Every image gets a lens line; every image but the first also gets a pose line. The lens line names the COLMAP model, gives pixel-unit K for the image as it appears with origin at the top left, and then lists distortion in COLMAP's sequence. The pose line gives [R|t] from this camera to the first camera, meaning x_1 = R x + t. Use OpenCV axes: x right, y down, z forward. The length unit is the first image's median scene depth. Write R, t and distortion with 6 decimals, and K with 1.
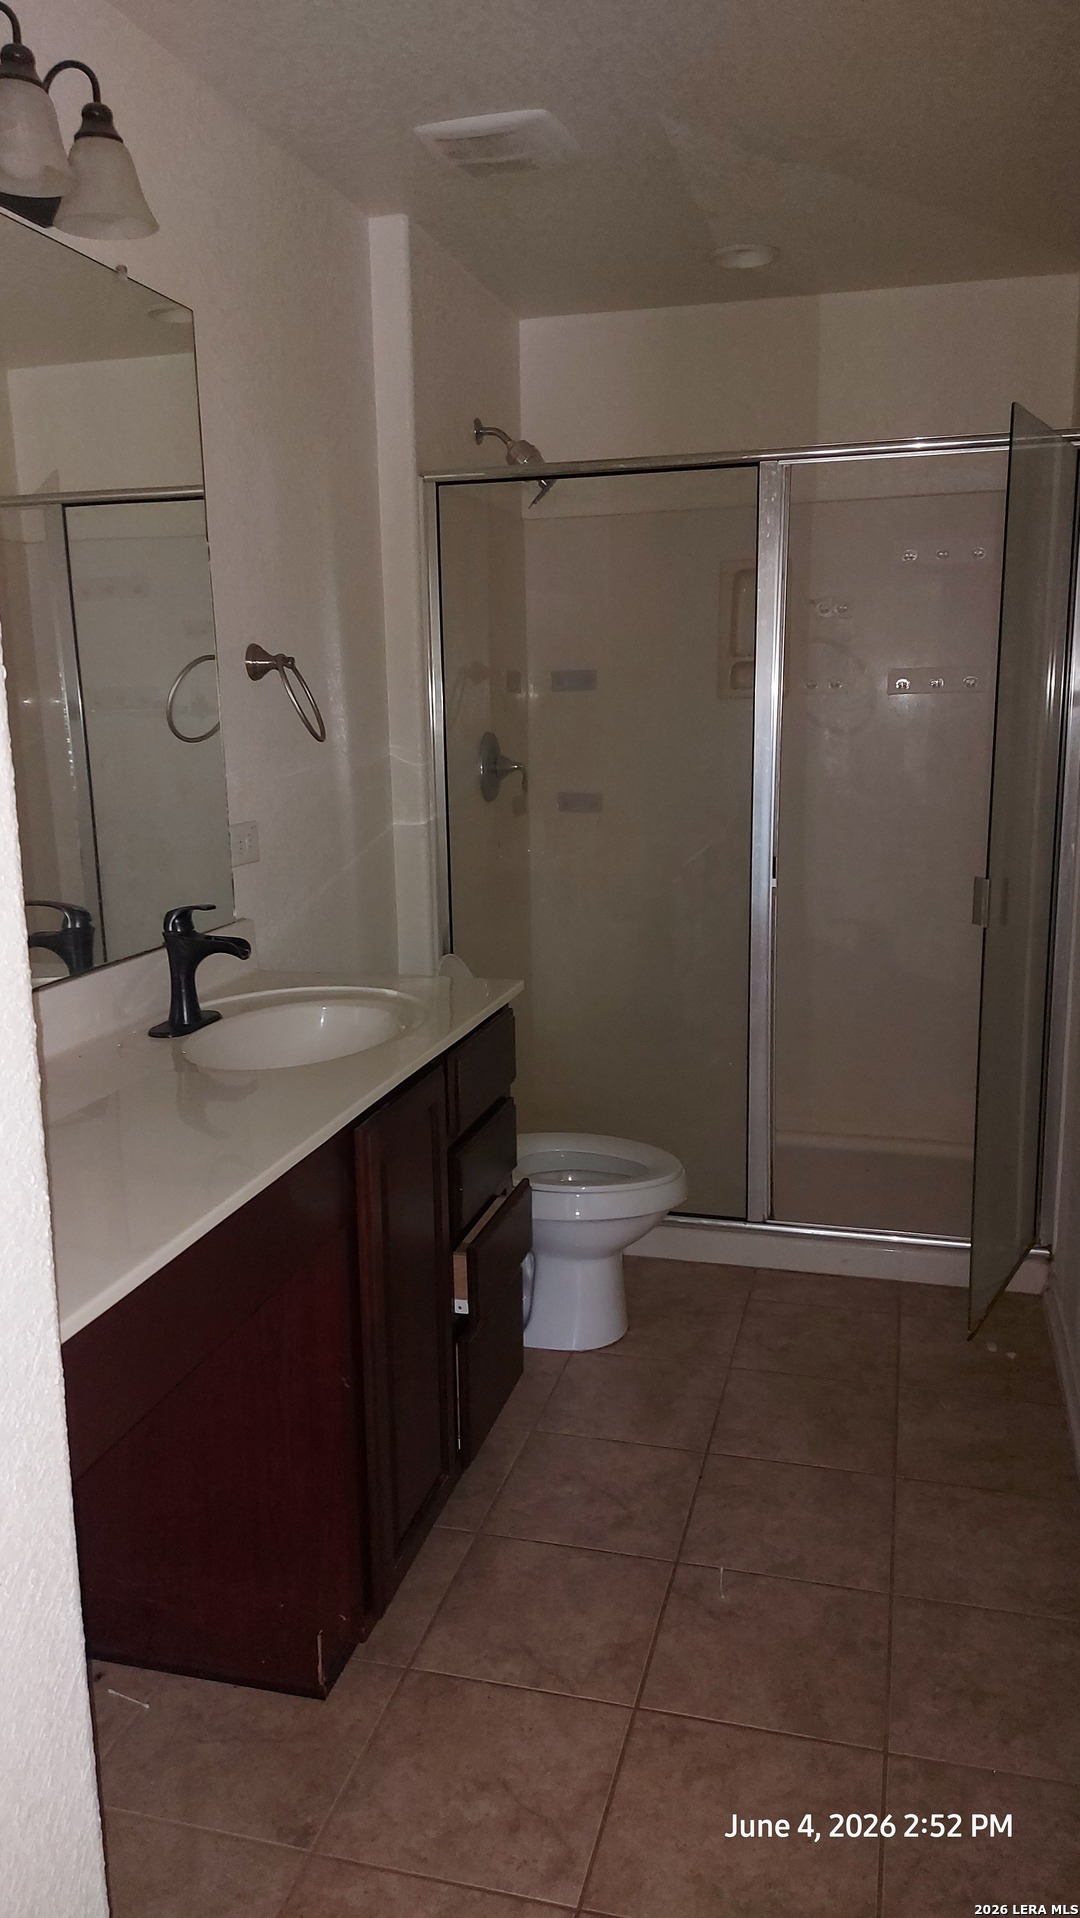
lens RADIAL K [[1364.5, 0, 542.7], [0, 1364.5, 966.0], [0, 0, 1]] dist [-0.009281, -0.008624]
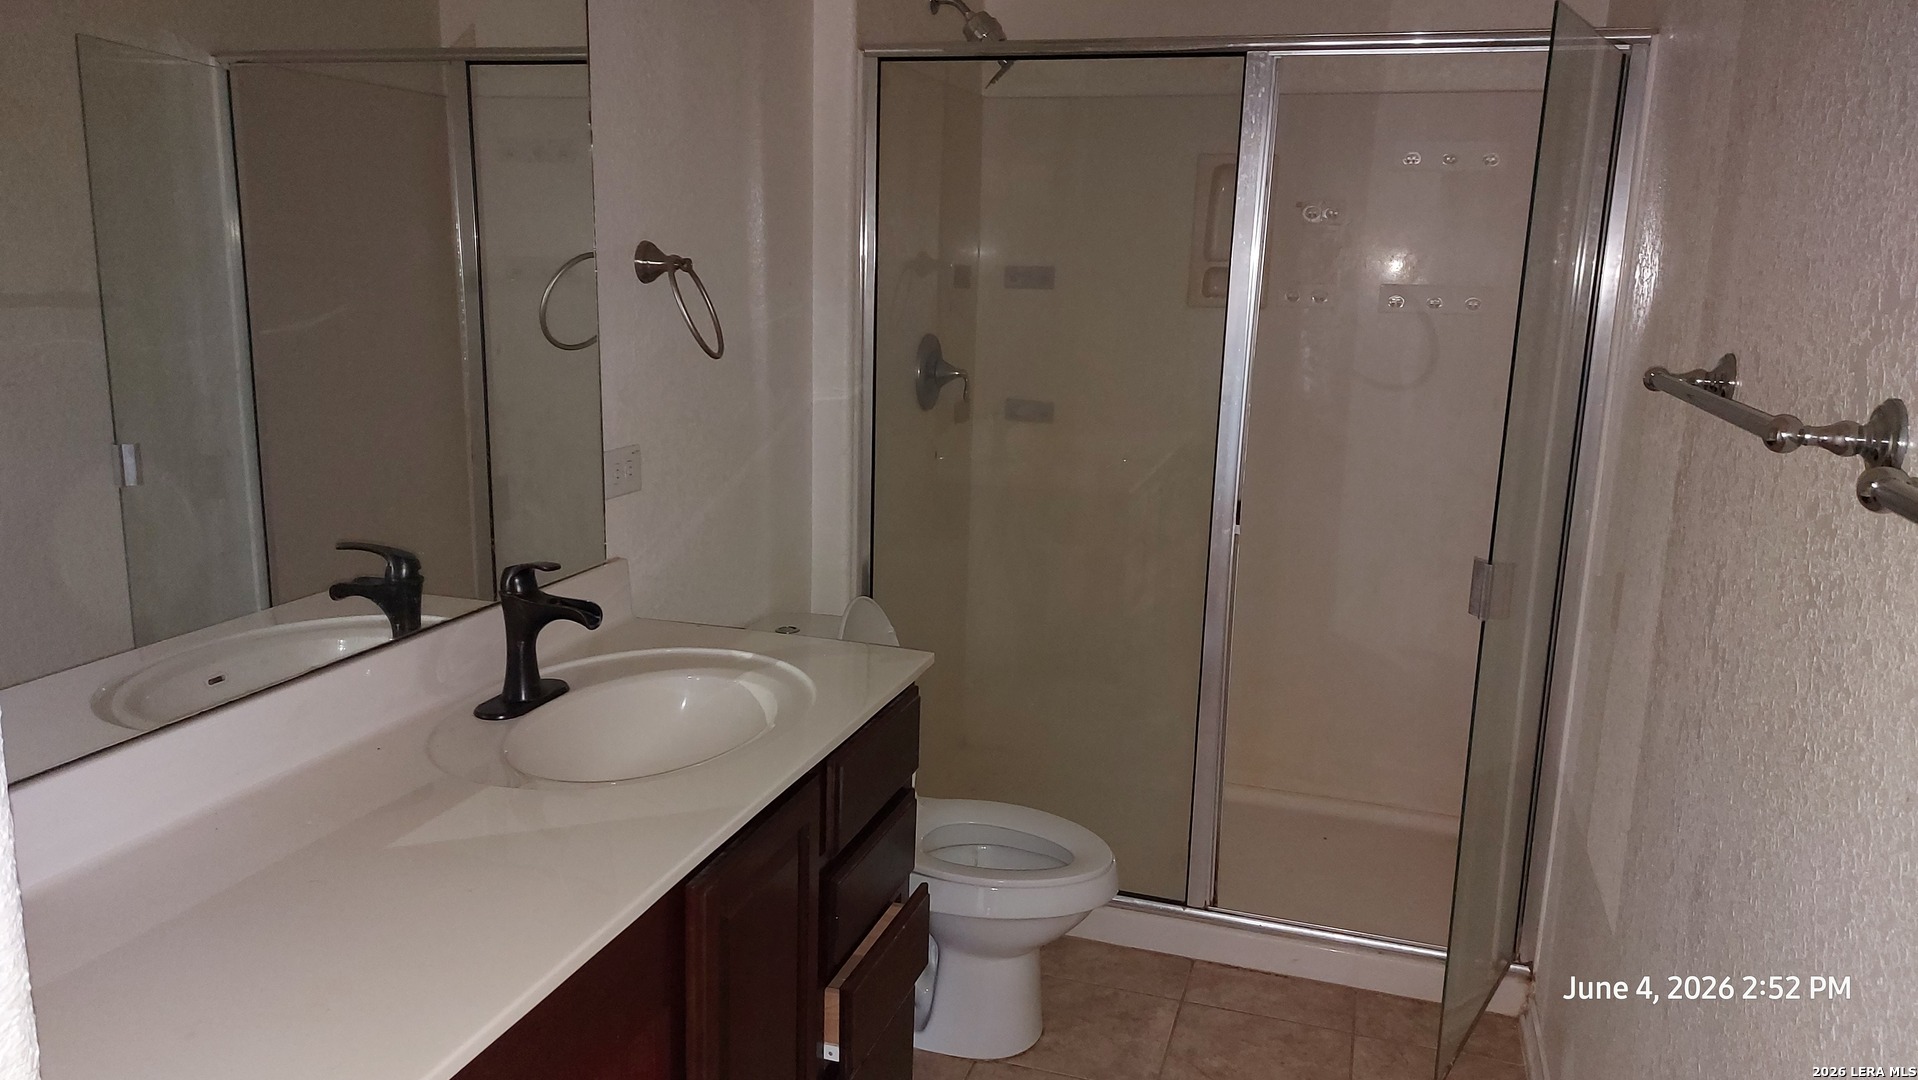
lens RADIAL K [[1364.5, 0, 955.4], [0, 1364.5, 534.6], [0, 0, 1]] dist [-0.009281, -0.008624]
pose [[0.997873, 0.054581, -0.035630, 0.020413], [-0.054398, 0.998501, 0.006100, -0.055332], [0.035910, -0.004149, 0.999346, 0.120269]]
